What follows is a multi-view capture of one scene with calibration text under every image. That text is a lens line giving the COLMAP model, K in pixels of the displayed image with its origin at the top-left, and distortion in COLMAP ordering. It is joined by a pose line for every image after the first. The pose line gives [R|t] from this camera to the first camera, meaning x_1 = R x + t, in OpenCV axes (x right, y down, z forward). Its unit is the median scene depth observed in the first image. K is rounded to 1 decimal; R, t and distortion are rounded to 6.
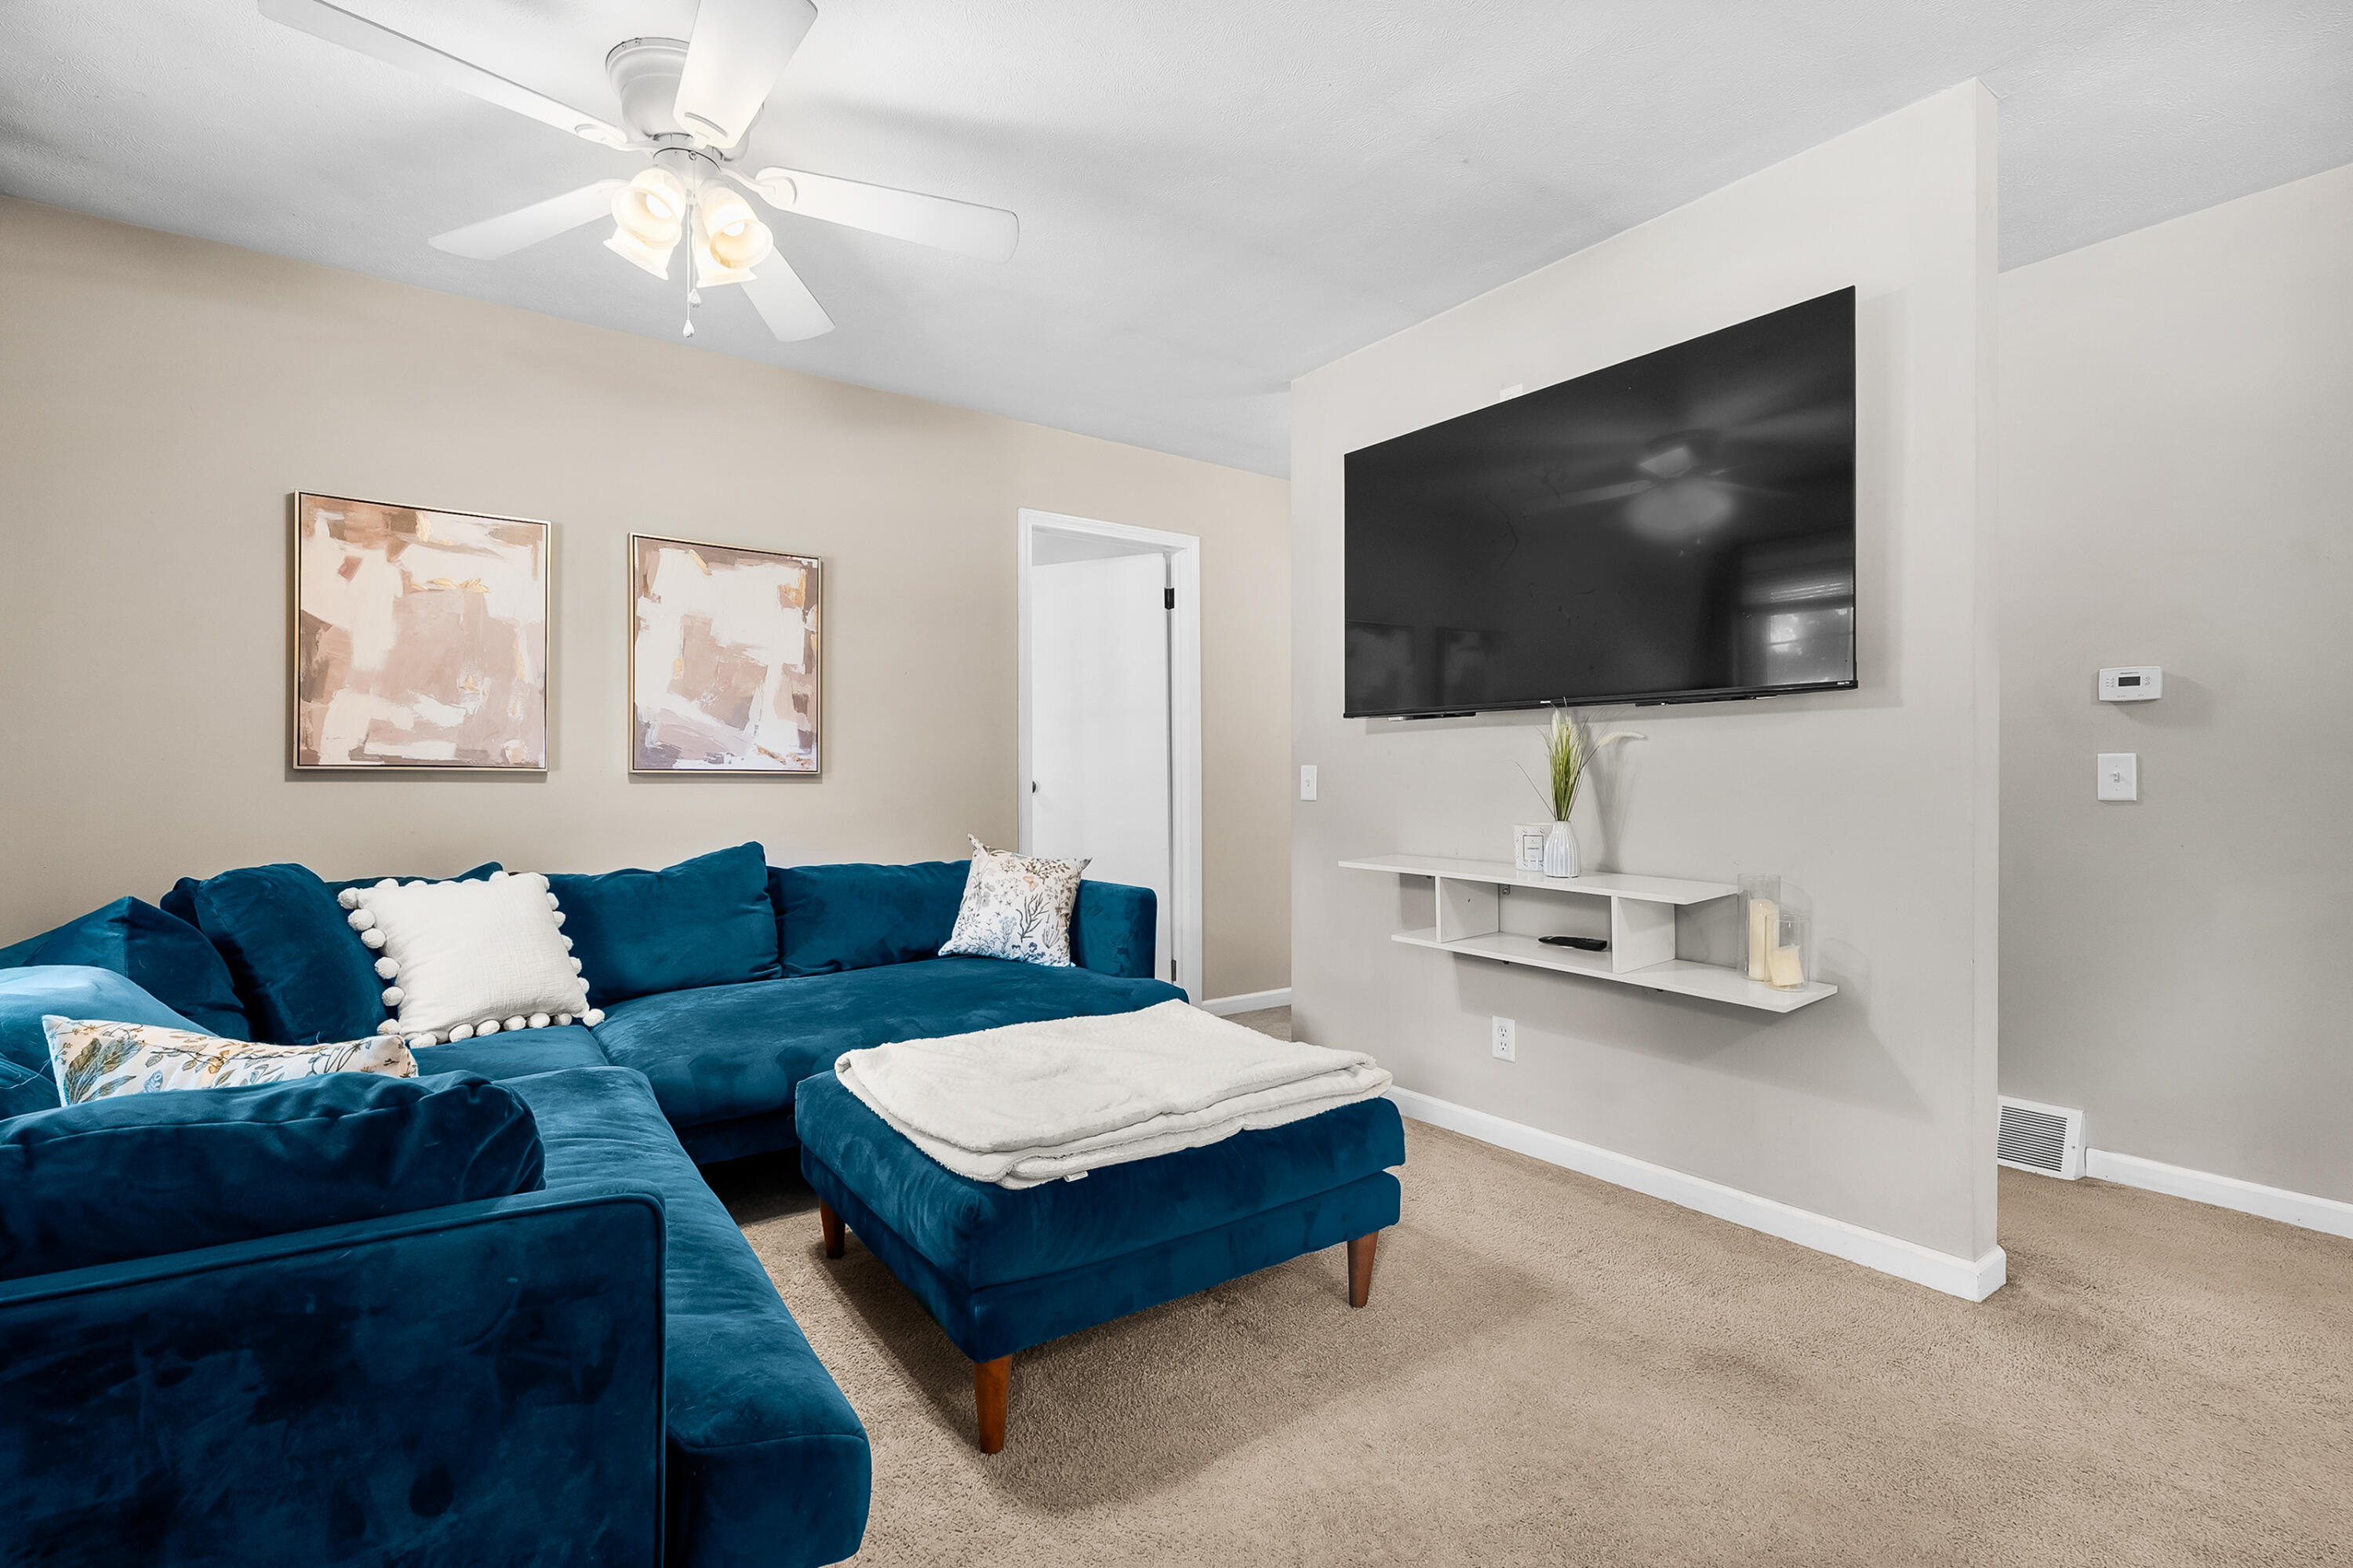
lens RADIAL K [[1057.6, 0, 1176.6], [0, 1057.6, 789.0], [0, 0, 1]] dist [-0.010883, 0.002182]
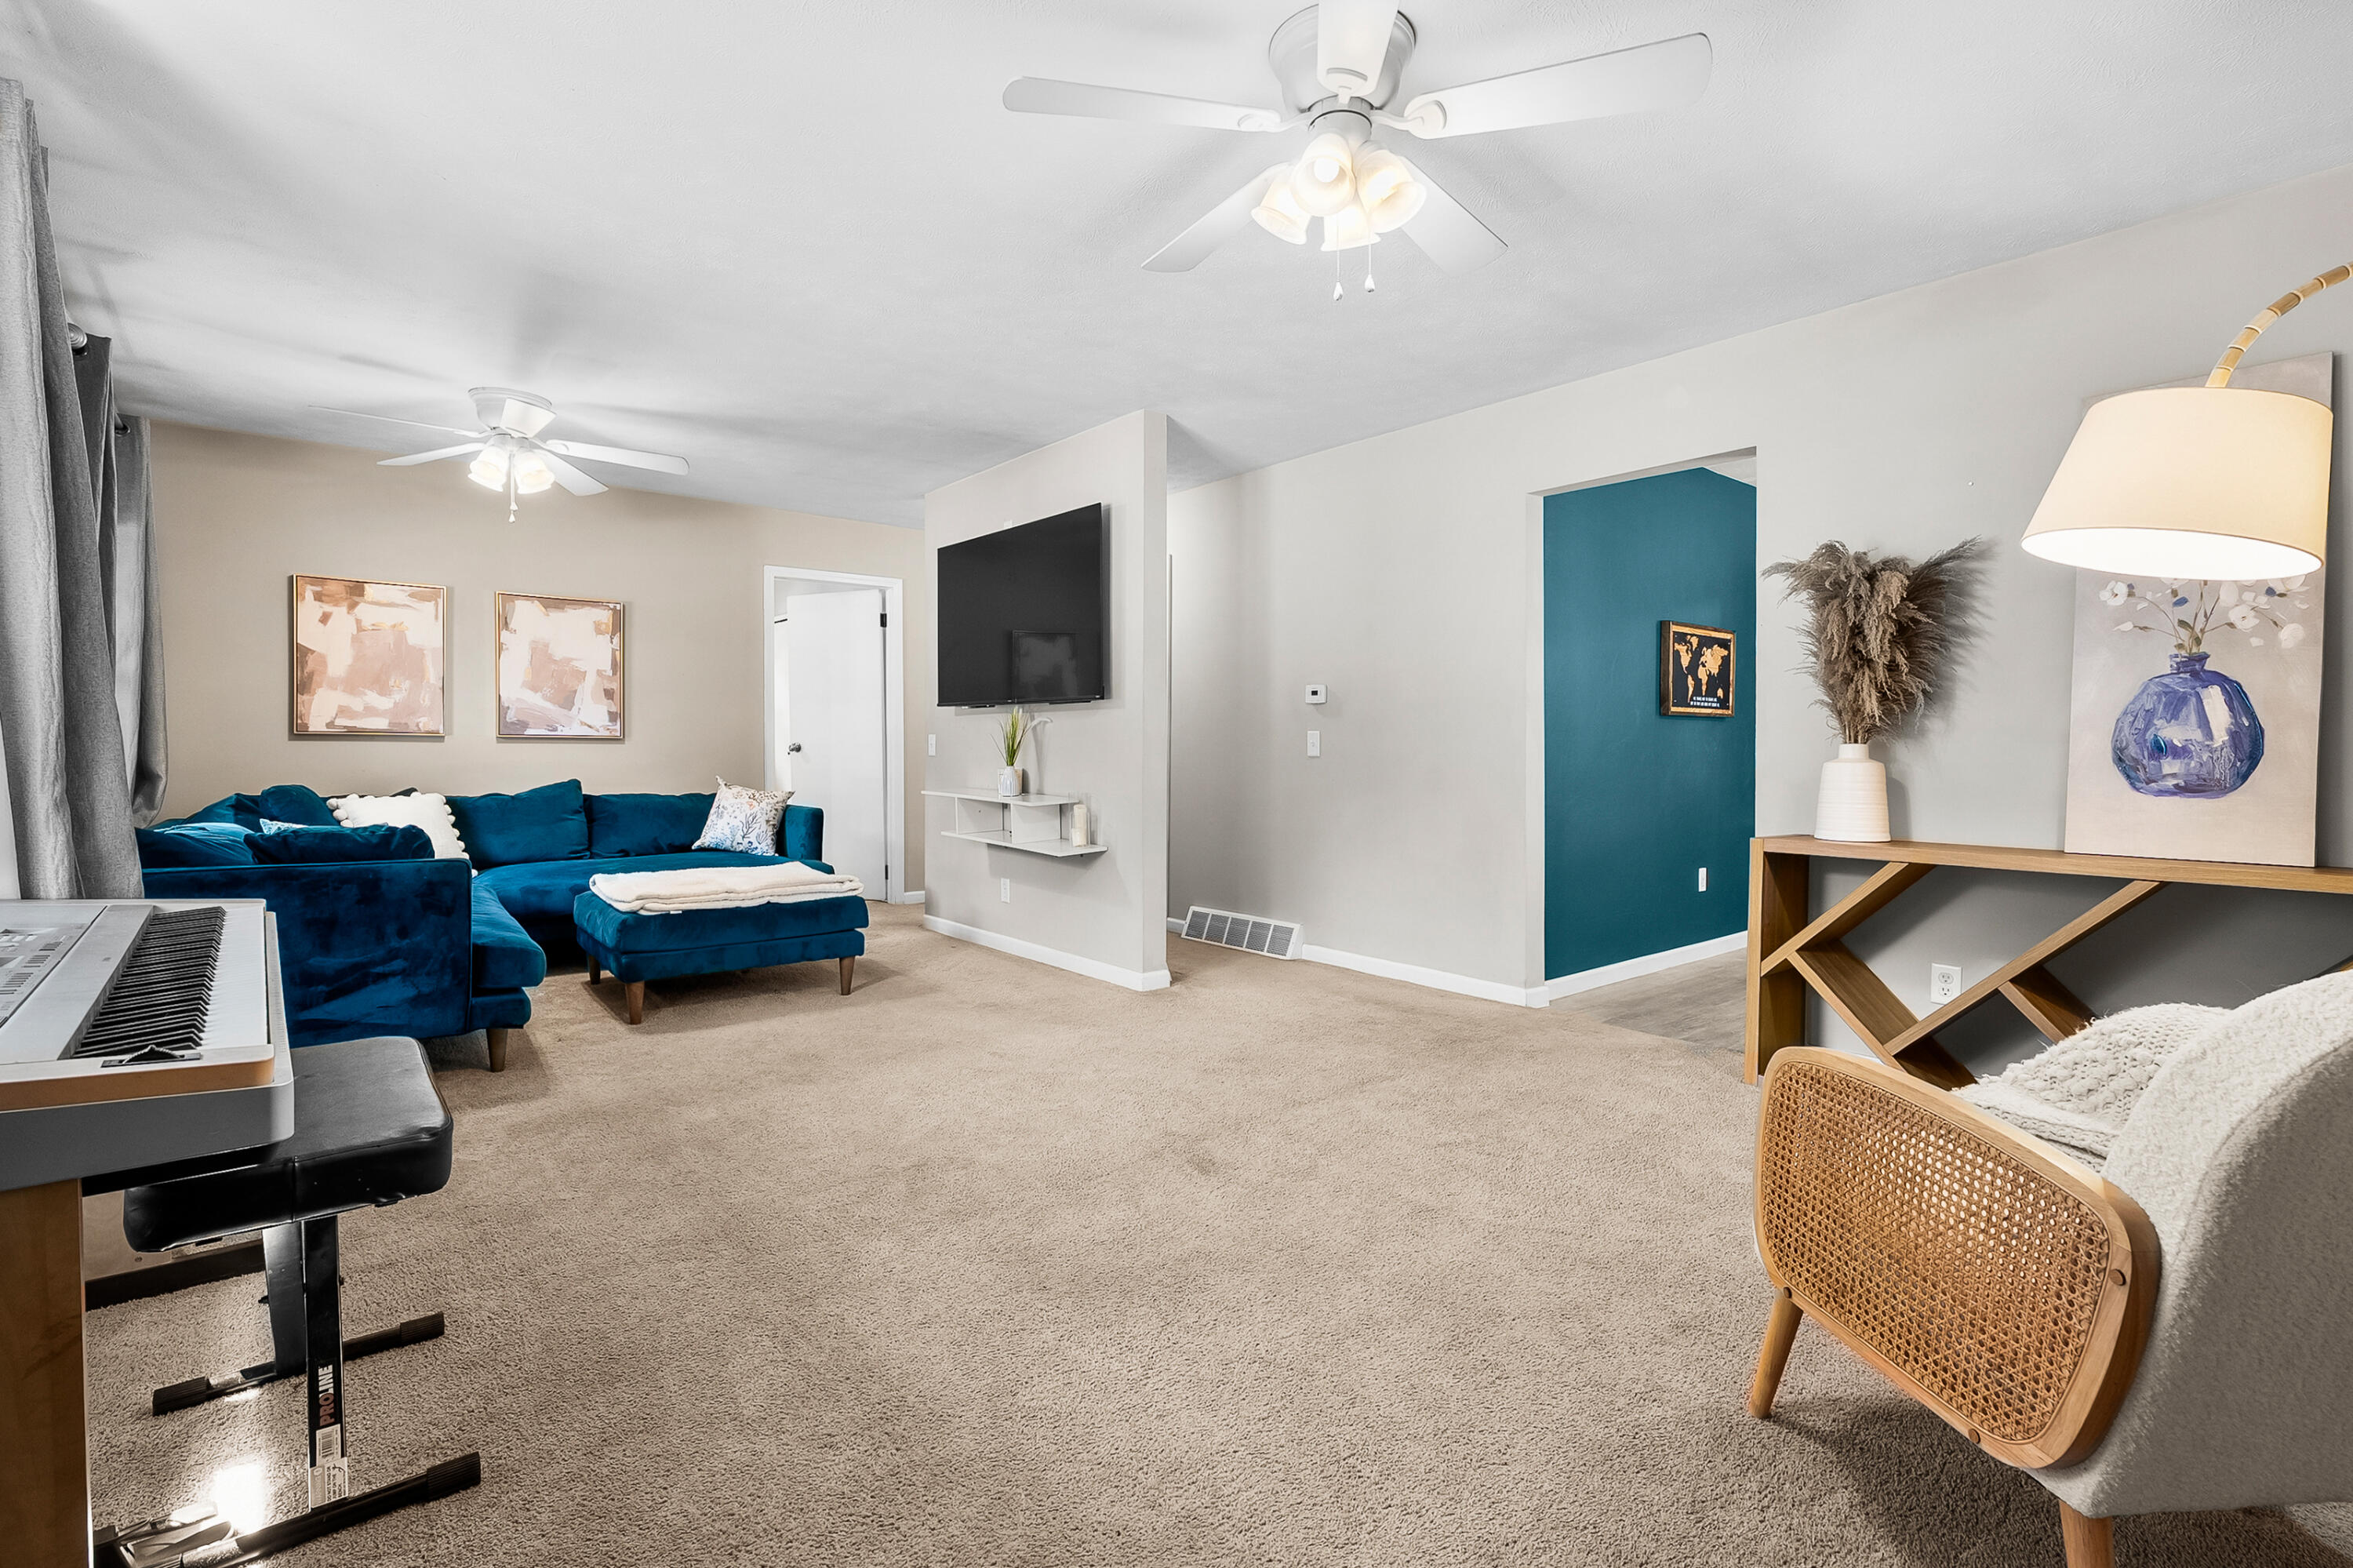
lens RADIAL K [[1057.6, 0, 1174.3], [0, 1057.6, 772.3], [0, 0, 1]] dist [-0.010883, 0.002182]
pose [[0.998315, 0.004173, 0.057883, 0.491271], [-0.005136, 0.999851, 0.016504, 0.008282], [-0.057805, -0.016774, 0.998187, -0.782346]]
